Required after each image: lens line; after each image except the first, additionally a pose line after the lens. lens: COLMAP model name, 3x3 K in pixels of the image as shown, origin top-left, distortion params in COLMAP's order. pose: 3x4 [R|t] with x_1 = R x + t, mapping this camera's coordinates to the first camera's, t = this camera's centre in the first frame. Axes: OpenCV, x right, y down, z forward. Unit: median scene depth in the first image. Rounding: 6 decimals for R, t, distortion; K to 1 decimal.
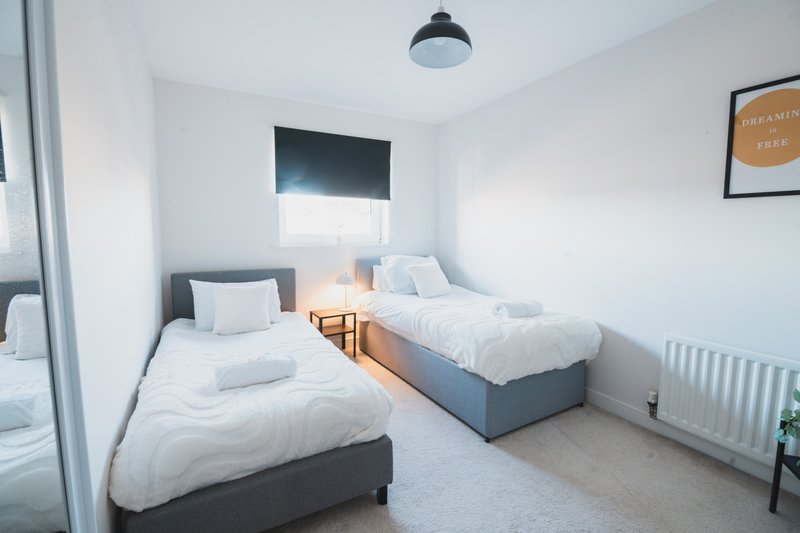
lens RADIAL K [[378.1, 0, 400.6], [0, 378.1, 259.9], [0, 0, 1]] dist [-0.011579, -0.000843]
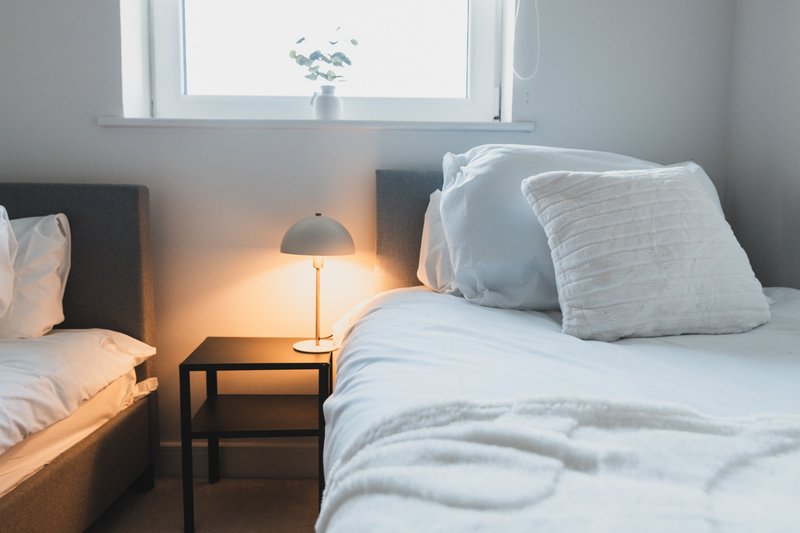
lens RADIAL K [[574.7, 0, 400.0], [0, 574.7, 266.5], [0, 0, 1]] dist [0.002632, 0.000127]
pose [[0.872116, 0.054274, -0.486280, 0.112421], [-0.054697, 0.998414, 0.013338, 0.064065], [0.486232, 0.014966, 0.873701, 0.667783]]
